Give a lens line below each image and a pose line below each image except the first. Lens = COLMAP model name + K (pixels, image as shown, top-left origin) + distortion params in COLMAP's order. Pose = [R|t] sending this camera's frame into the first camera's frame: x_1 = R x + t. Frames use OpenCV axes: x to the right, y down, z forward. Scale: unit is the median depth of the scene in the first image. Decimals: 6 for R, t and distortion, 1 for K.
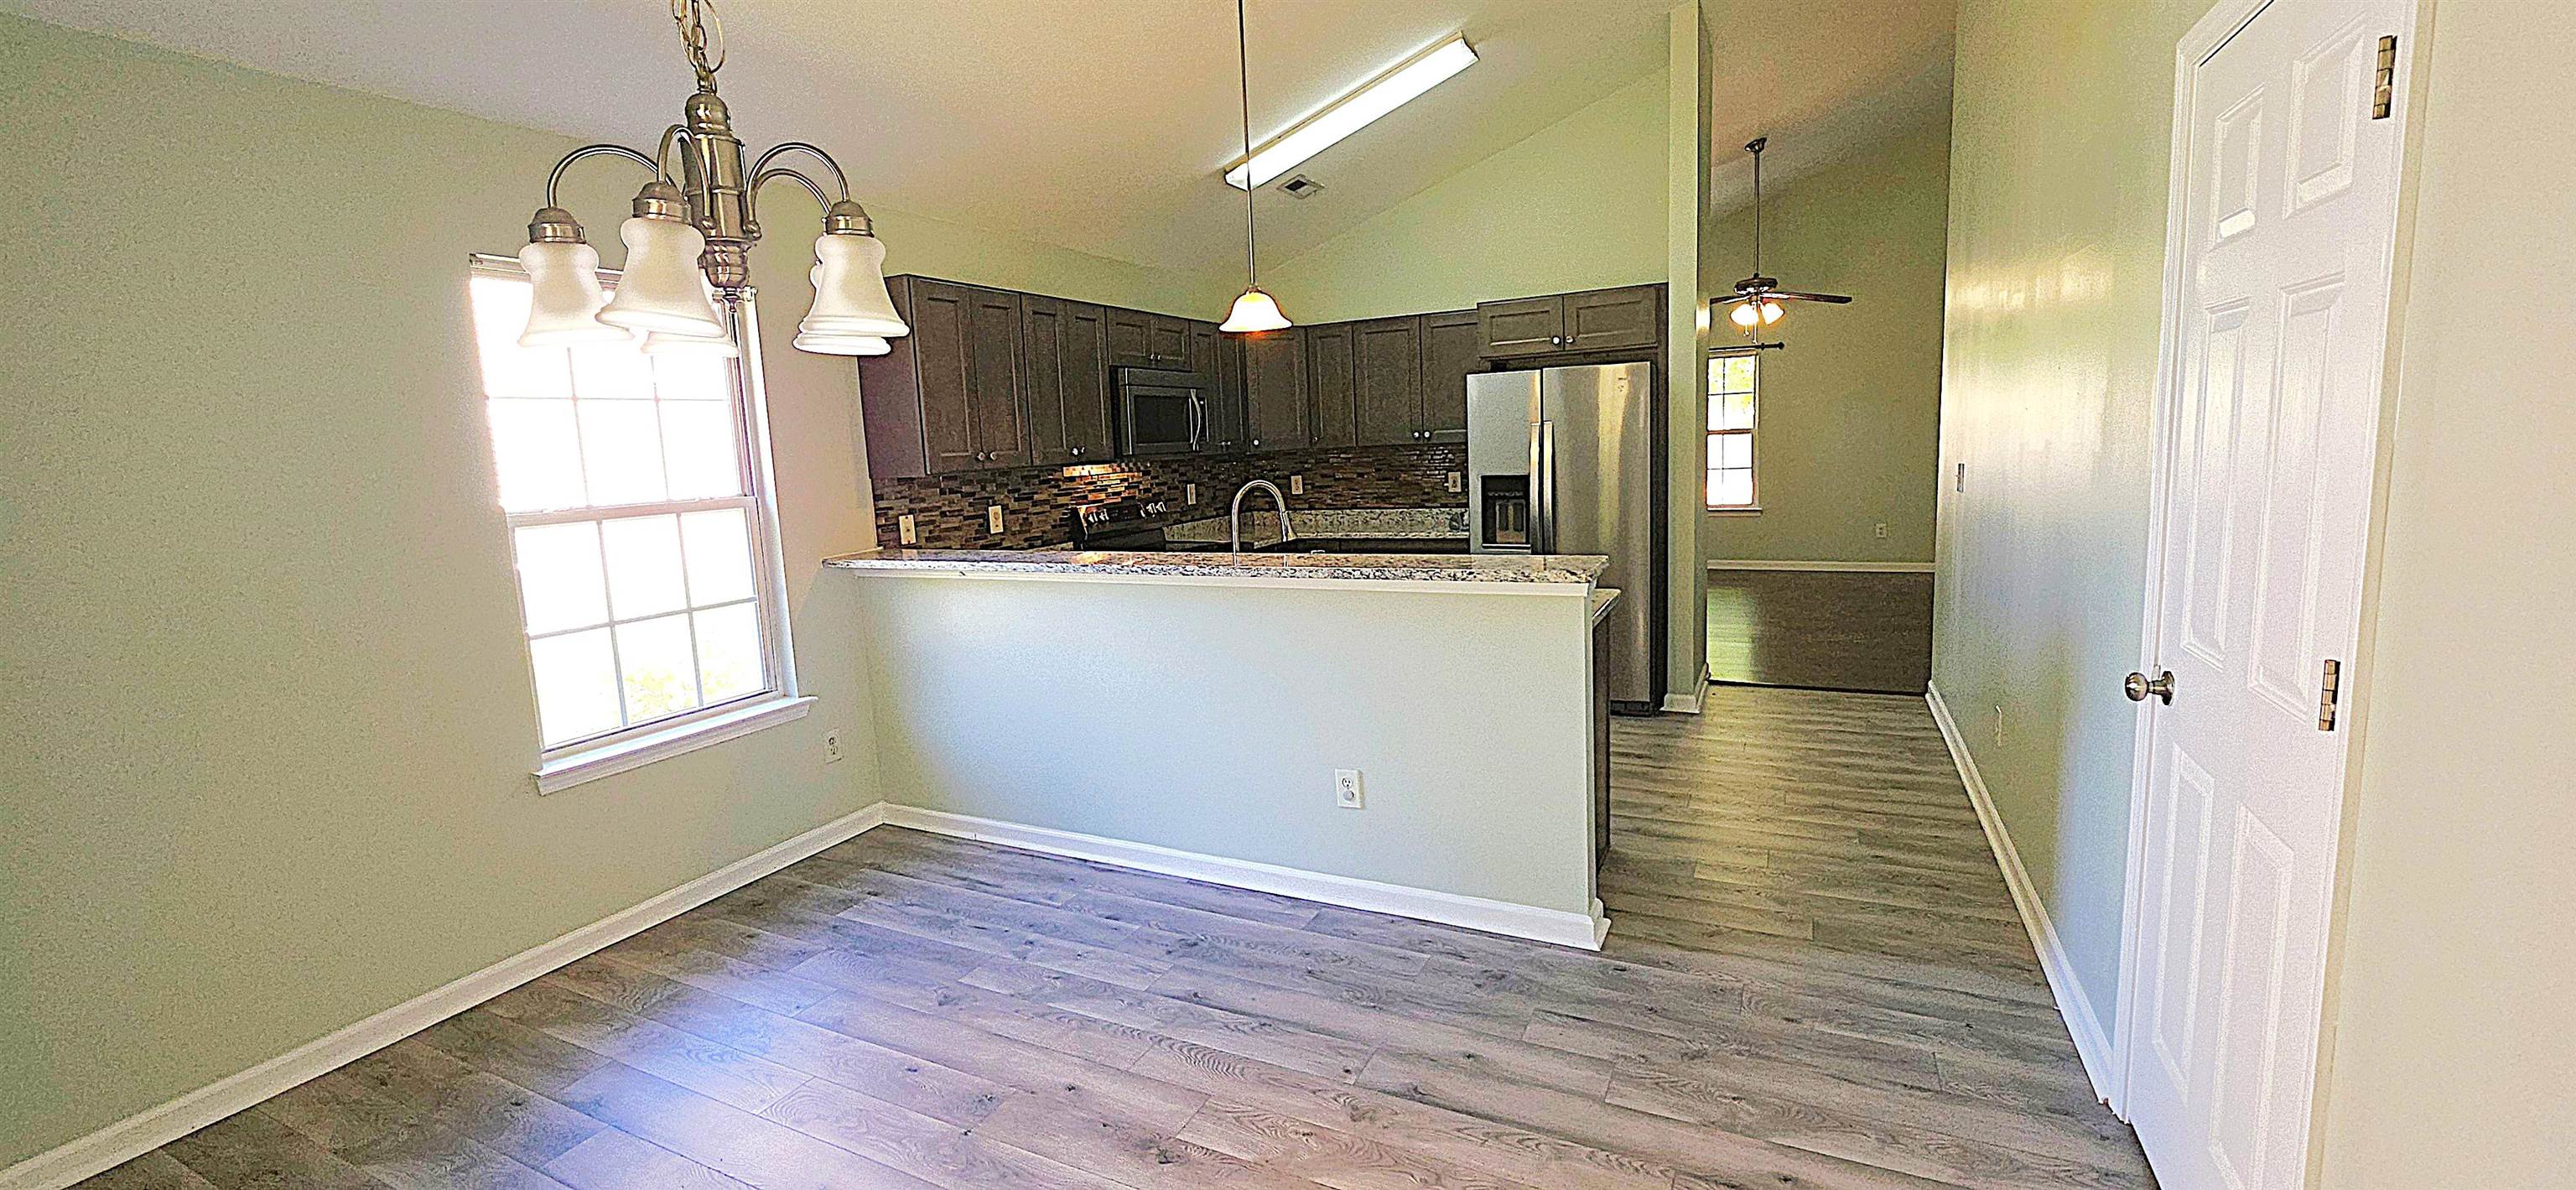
lens RADIAL K [[1034.0, 0, 1278.6], [0, 1034.0, 578.3], [0, 0, 1]] dist [-0.006625, 0.000318]
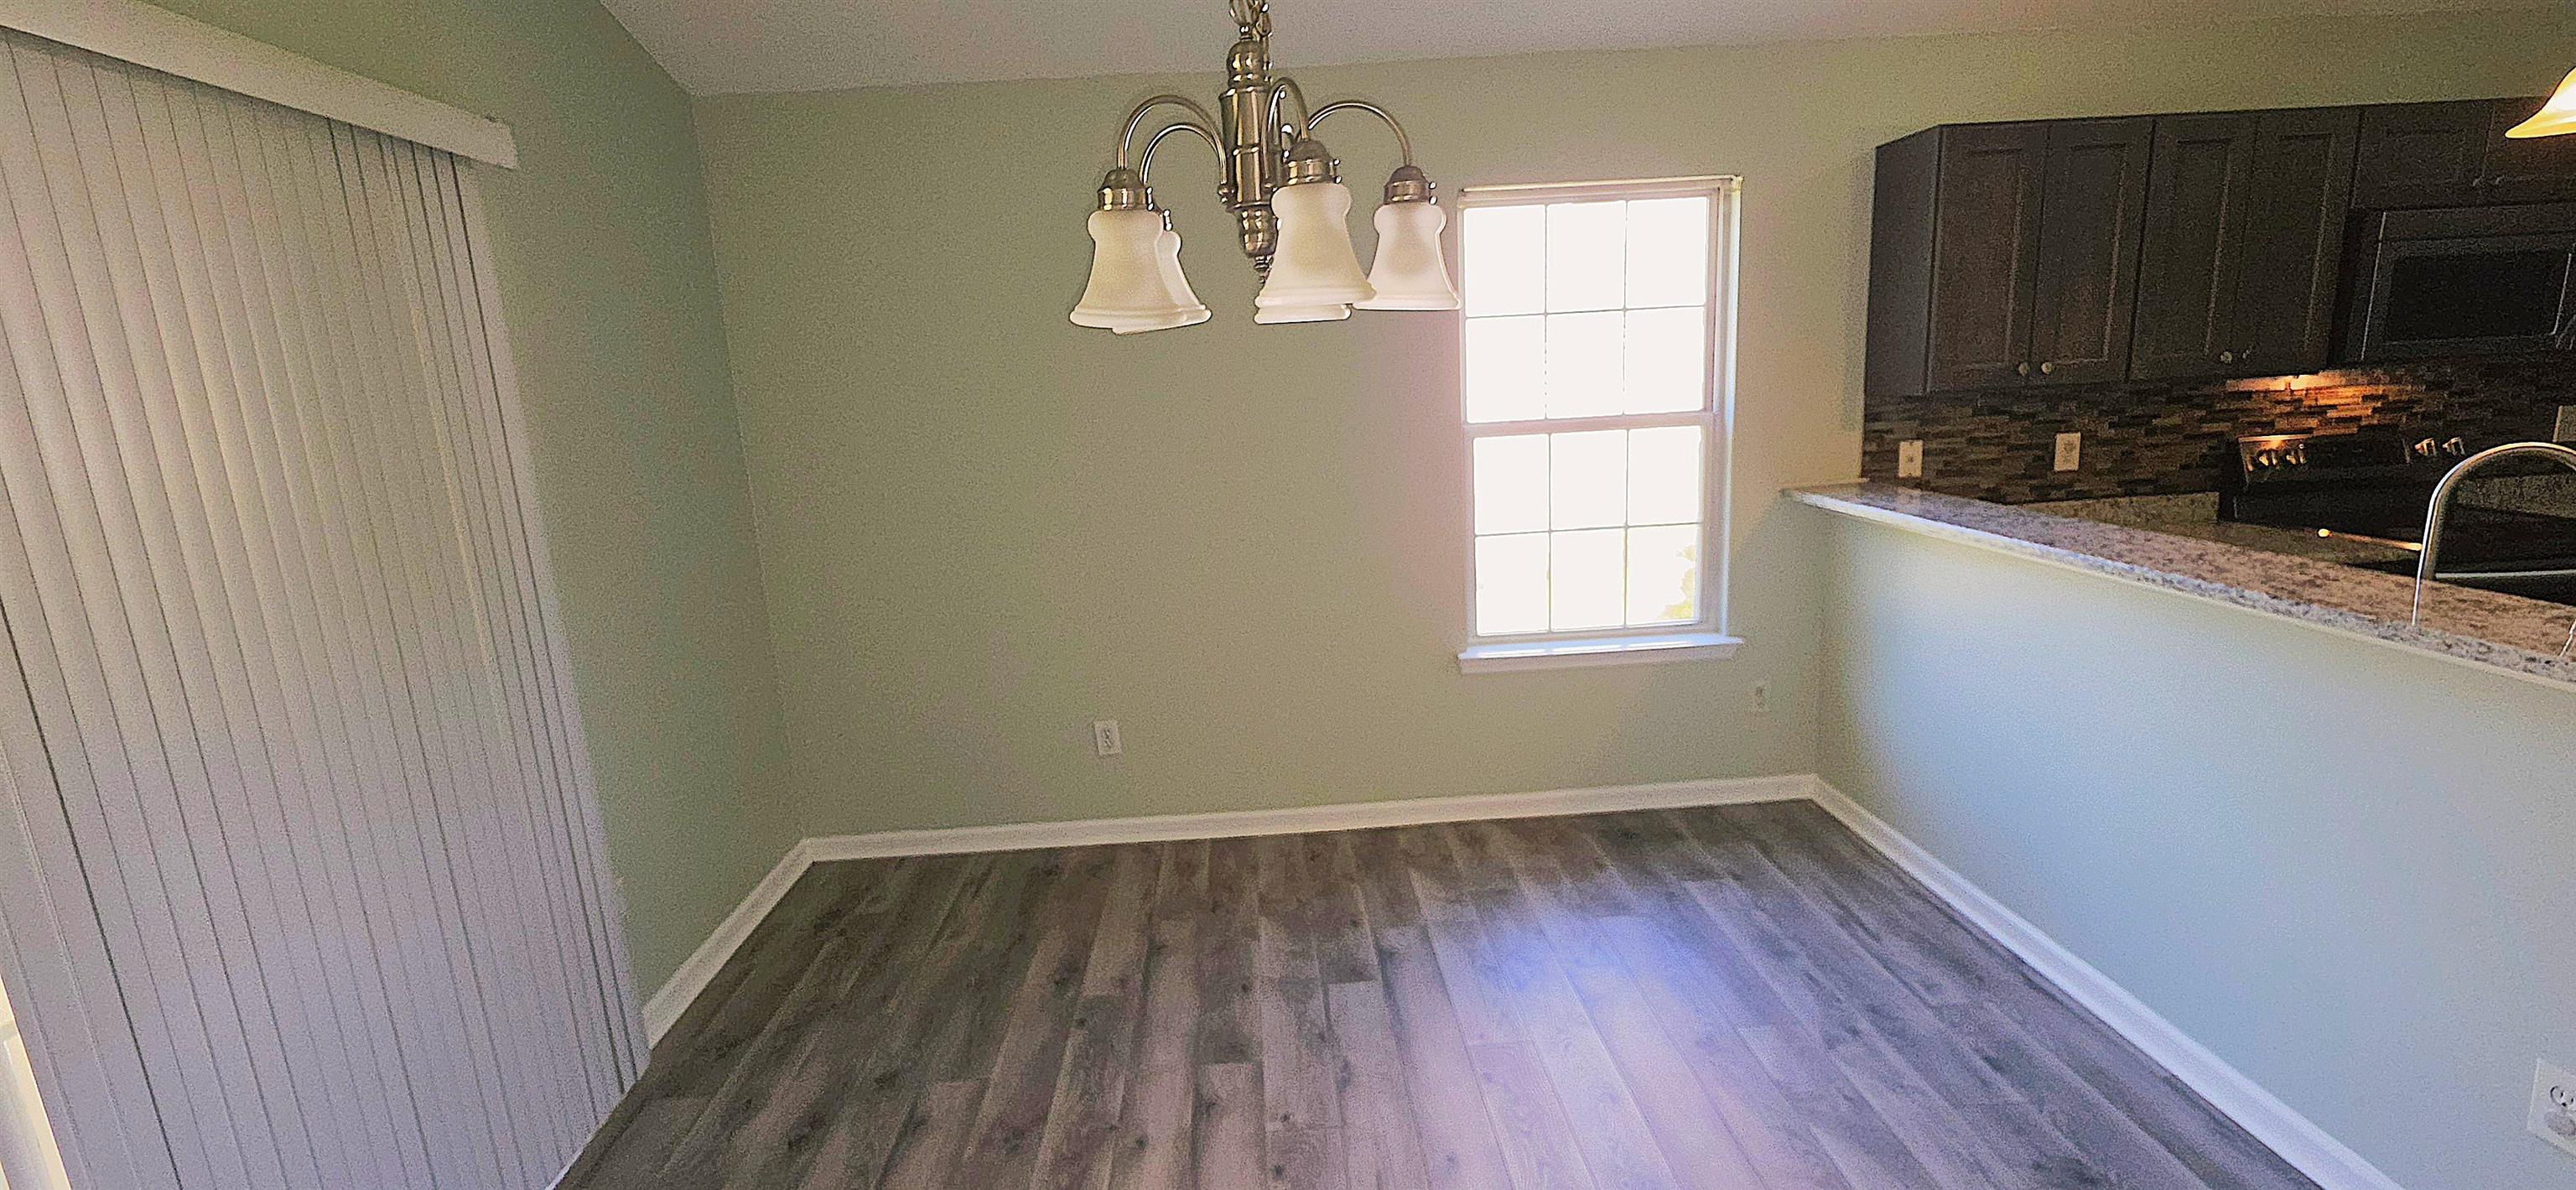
lens RADIAL K [[1034.0, 0, 1278.6], [0, 1034.0, 578.3], [0, 0, 1]] dist [-0.006625, 0.000318]
pose [[0.477427, 0.187365, -0.858463, 0.105909], [-0.085751, 0.982272, 0.166697, -0.047374], [0.874477, -0.005972, 0.485029, 0.190058]]
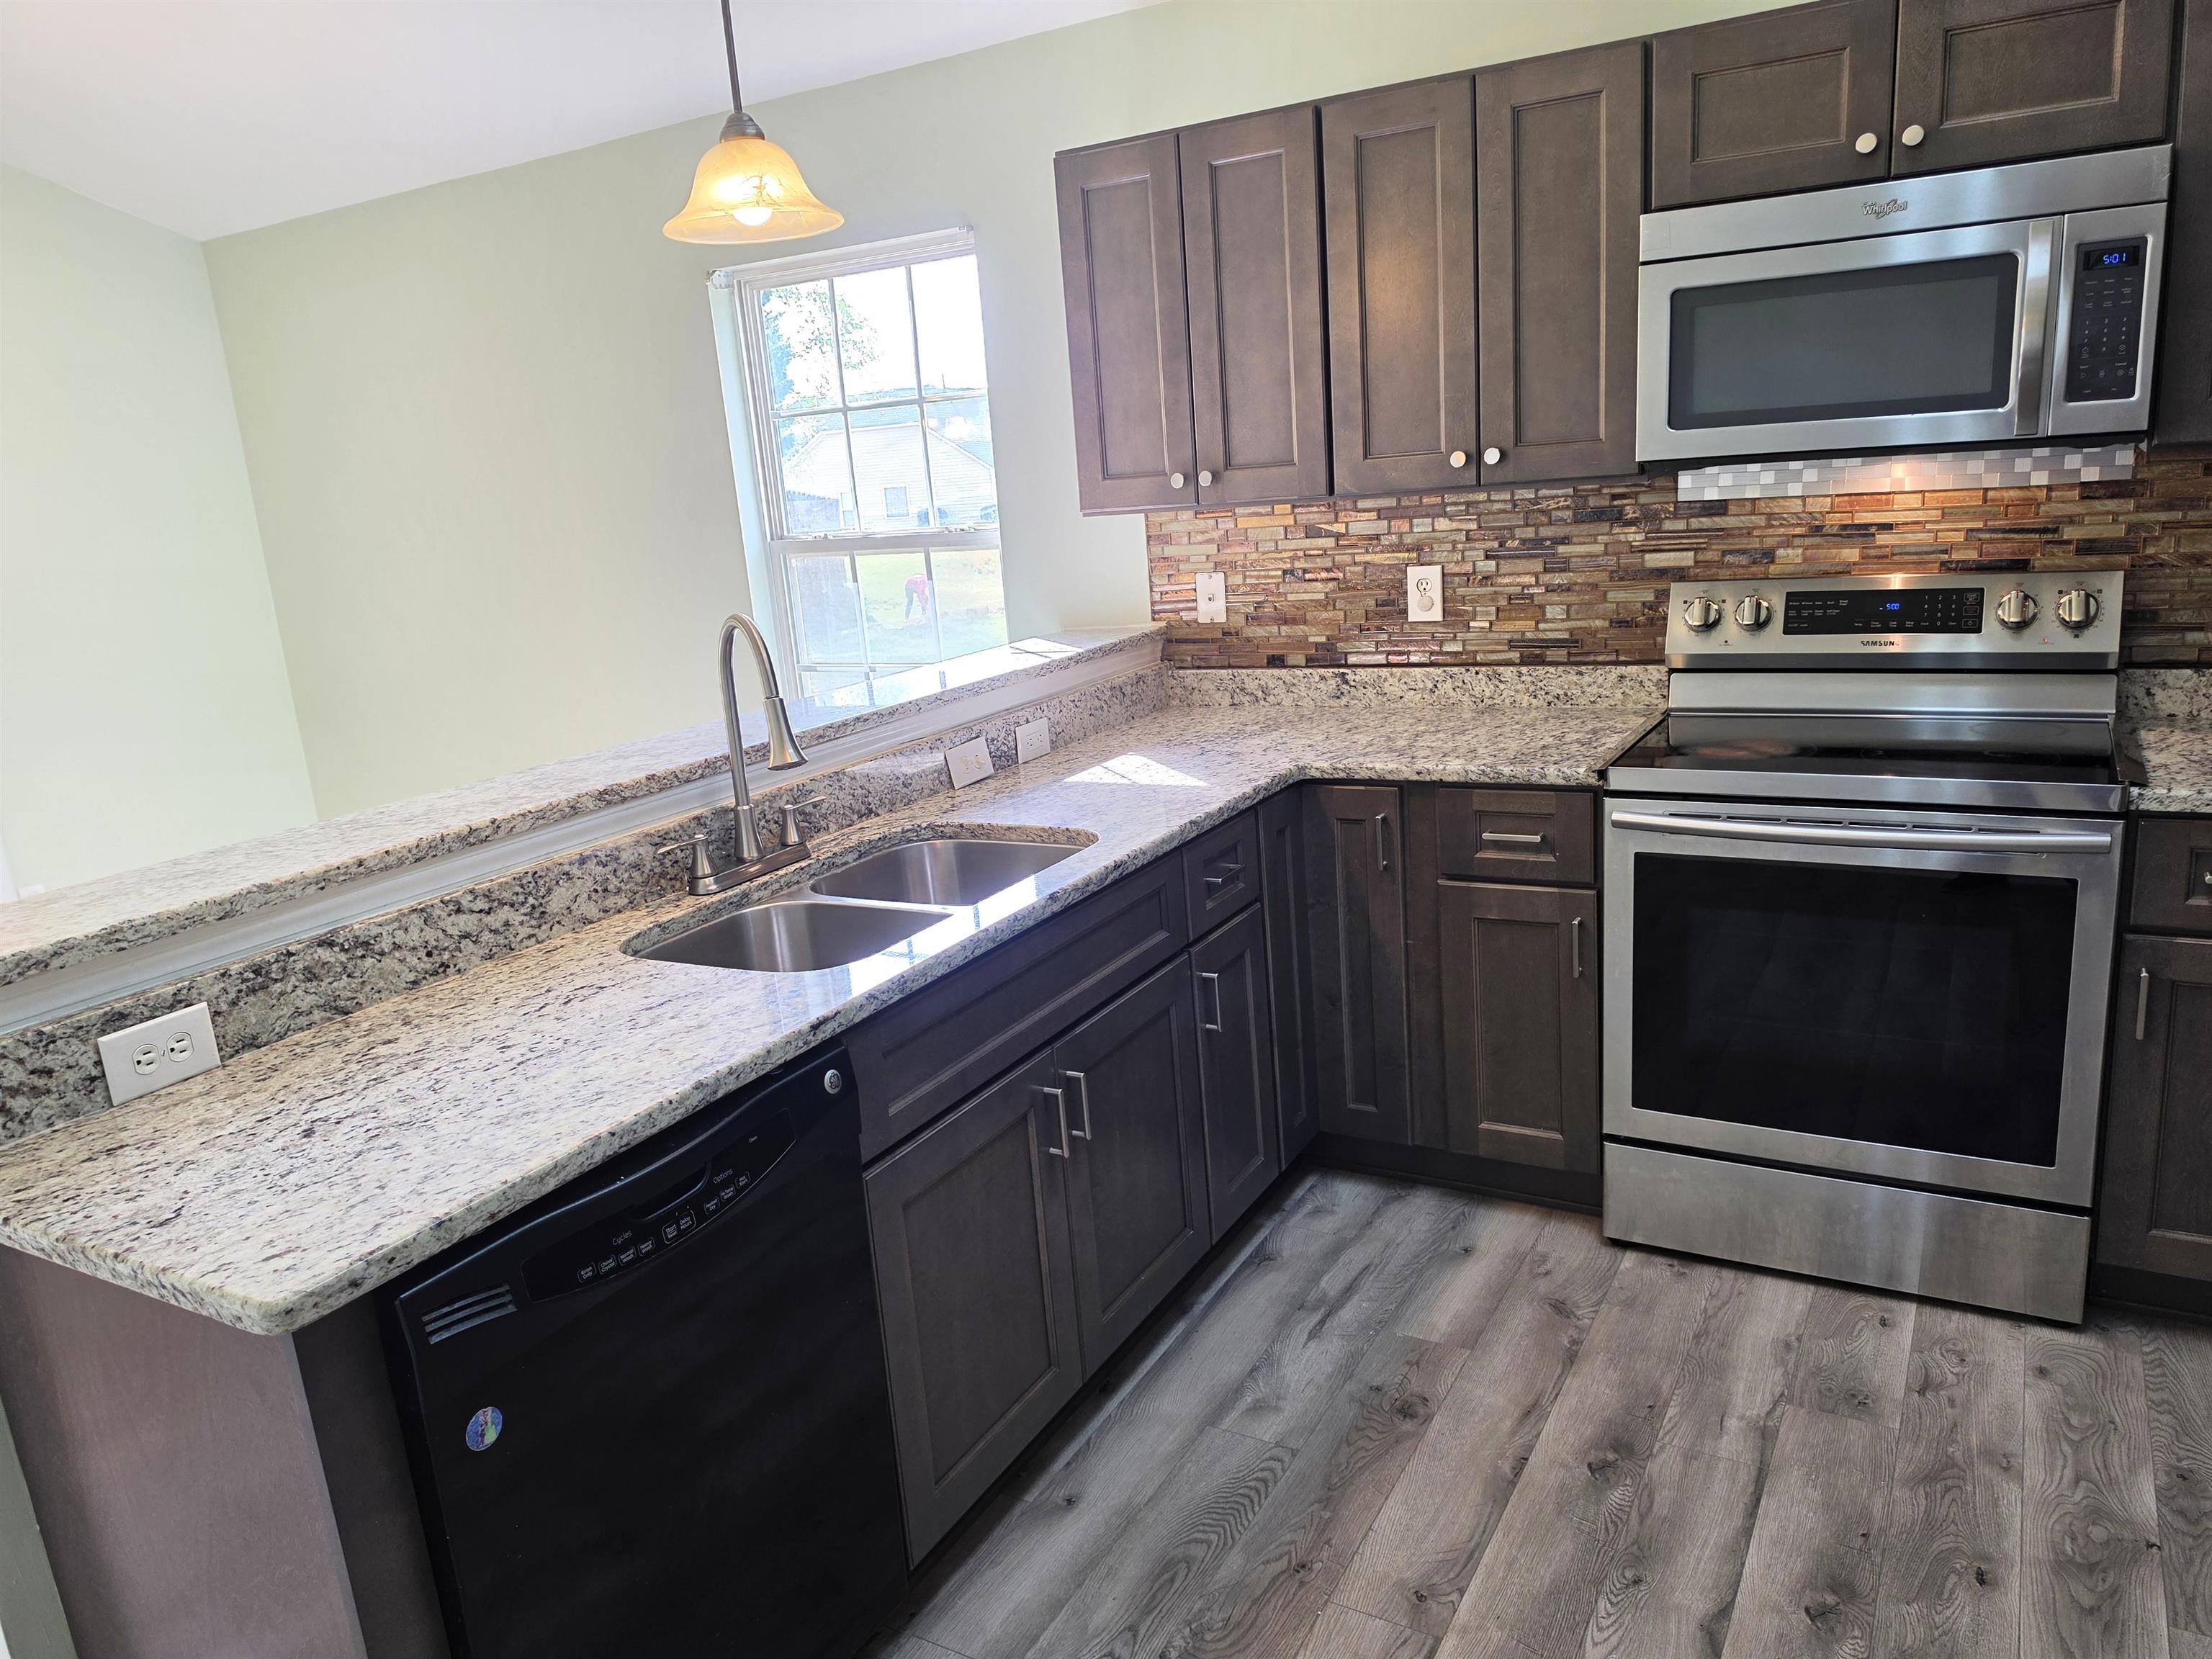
lens RADIAL K [[1532.4, 0, 1082.3], [0, 1532.4, 837.2], [0, 0, 1]] dist [0.057499, -0.074434]
pose [[-0.066220, 0.287543, -0.955476, 0.508382], [-0.051828, 0.955294, 0.291080, -0.165187], [0.996458, 0.068795, -0.048357, 0.974619]]
